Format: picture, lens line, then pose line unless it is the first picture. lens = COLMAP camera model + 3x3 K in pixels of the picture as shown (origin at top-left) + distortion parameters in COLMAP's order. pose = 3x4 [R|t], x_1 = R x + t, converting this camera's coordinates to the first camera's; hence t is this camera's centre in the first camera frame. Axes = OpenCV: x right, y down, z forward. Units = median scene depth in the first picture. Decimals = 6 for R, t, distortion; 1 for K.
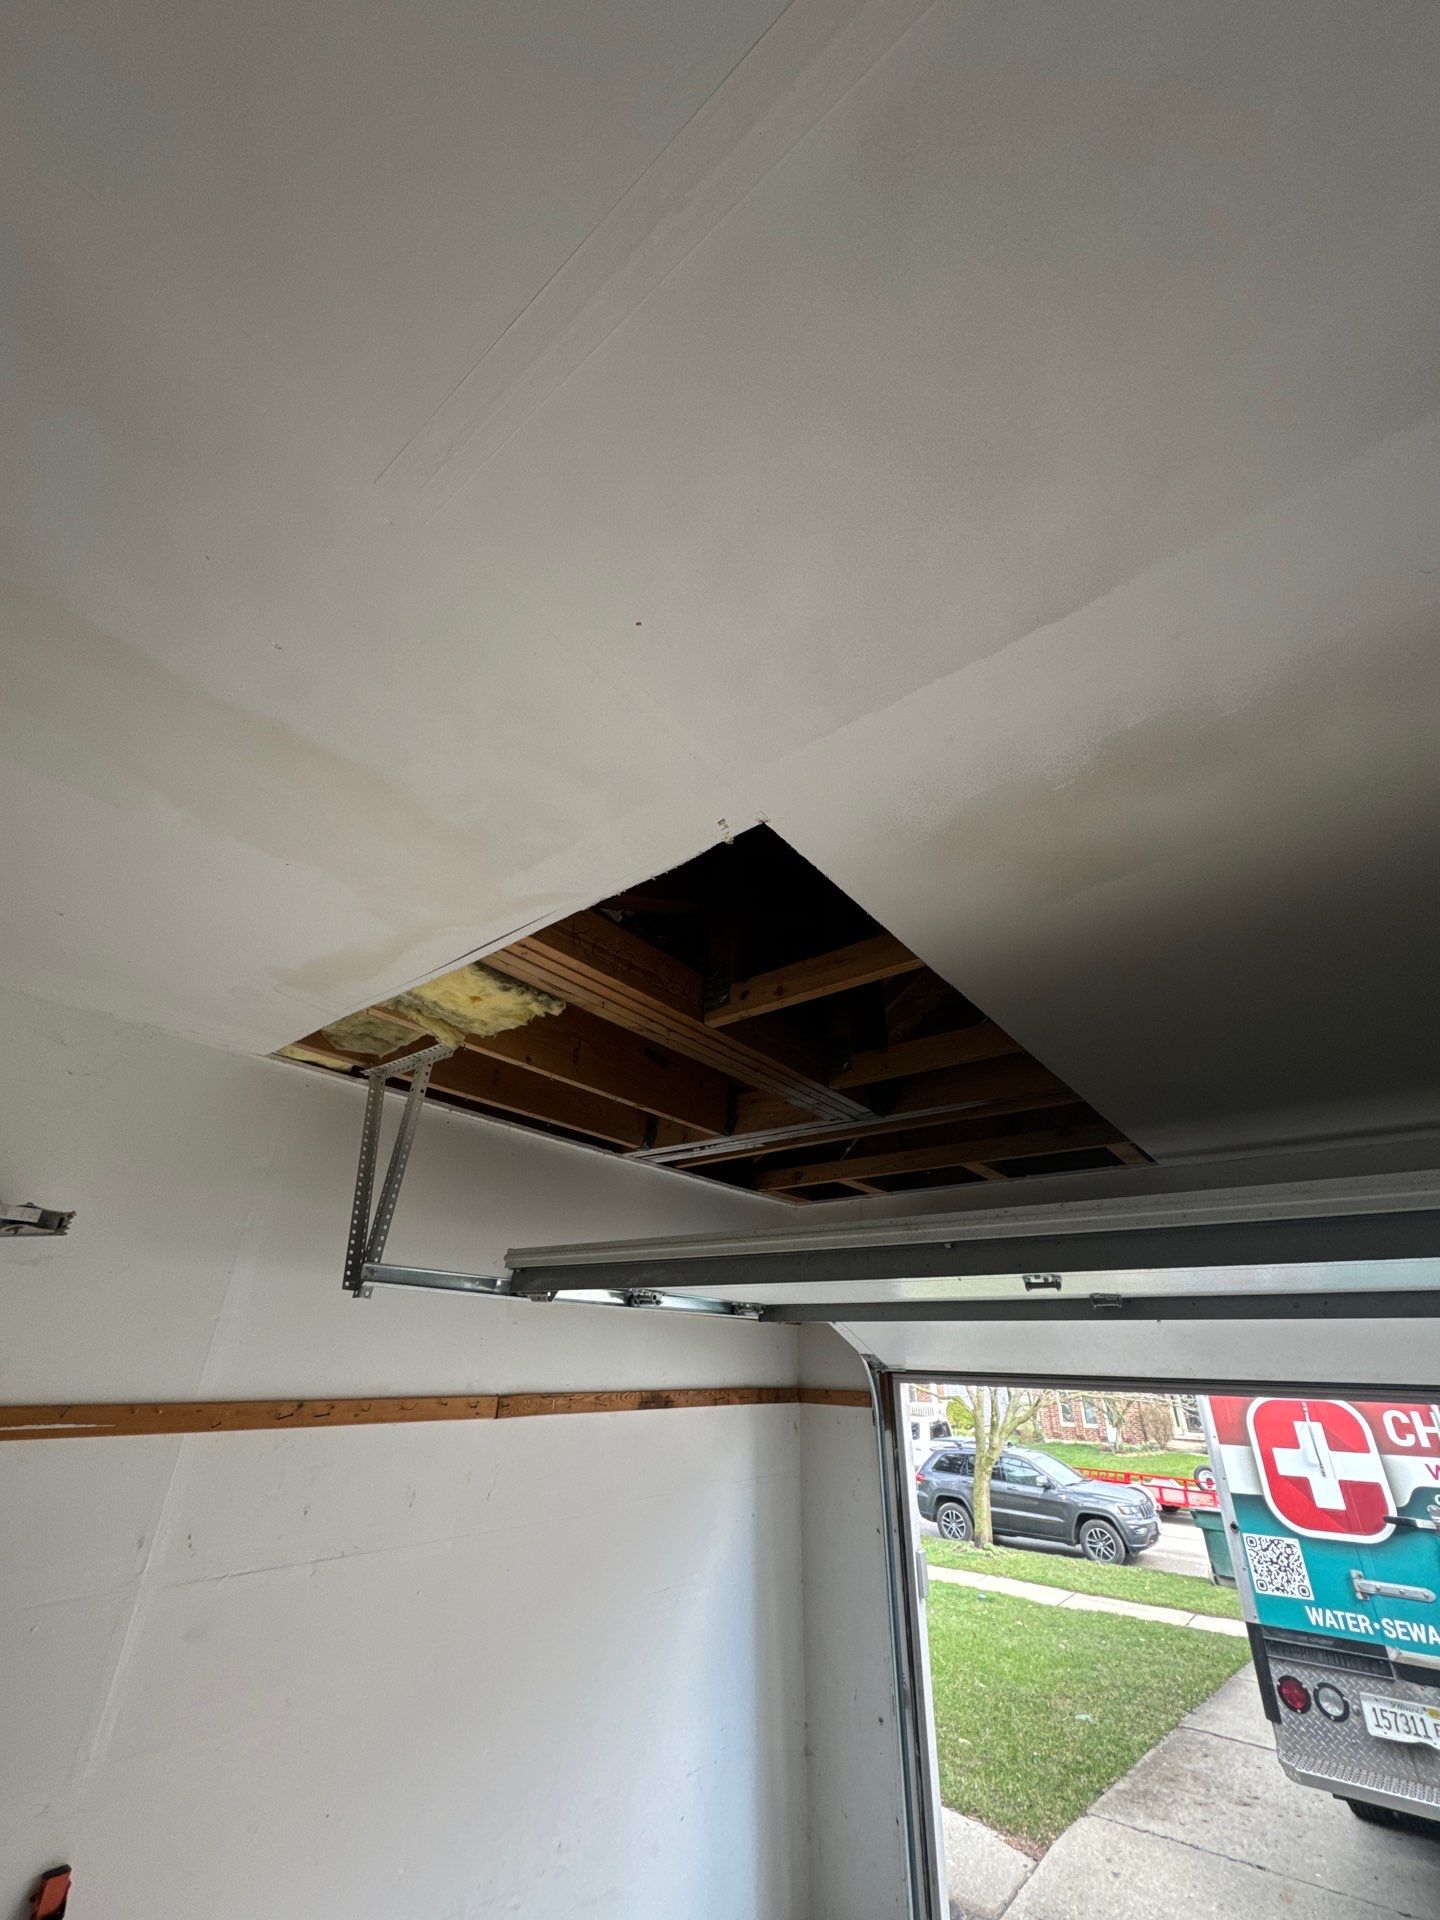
lens RADIAL K [[757.0, 0, 725.4], [0, 757.0, 956.4], [0, 0, 1]] dist [-0.000371, 0.000156]
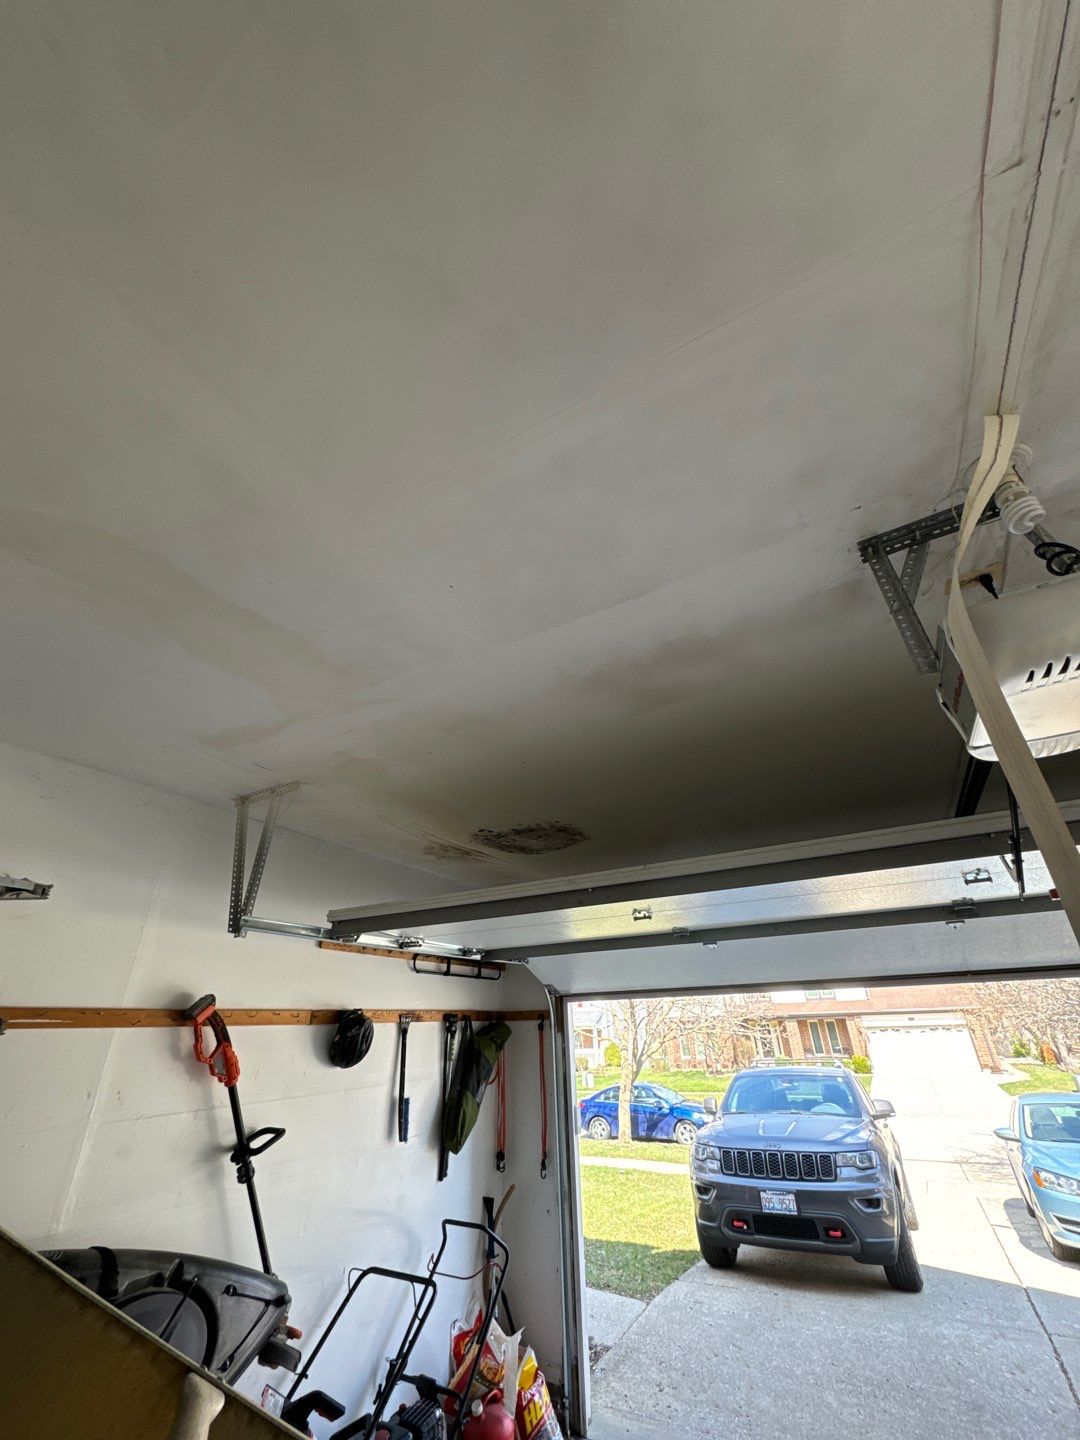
lens RADIAL K [[567.7, 0, 540.3], [0, 567.7, 719.8], [0, 0, 1]] dist [-0.000371, 0.000156]
pose [[0.987651, 0.030355, 0.153699, -0.041063], [-0.029422, 0.999532, -0.008338, -0.020369], [-0.153880, 0.003713, 0.988082, -0.261329]]
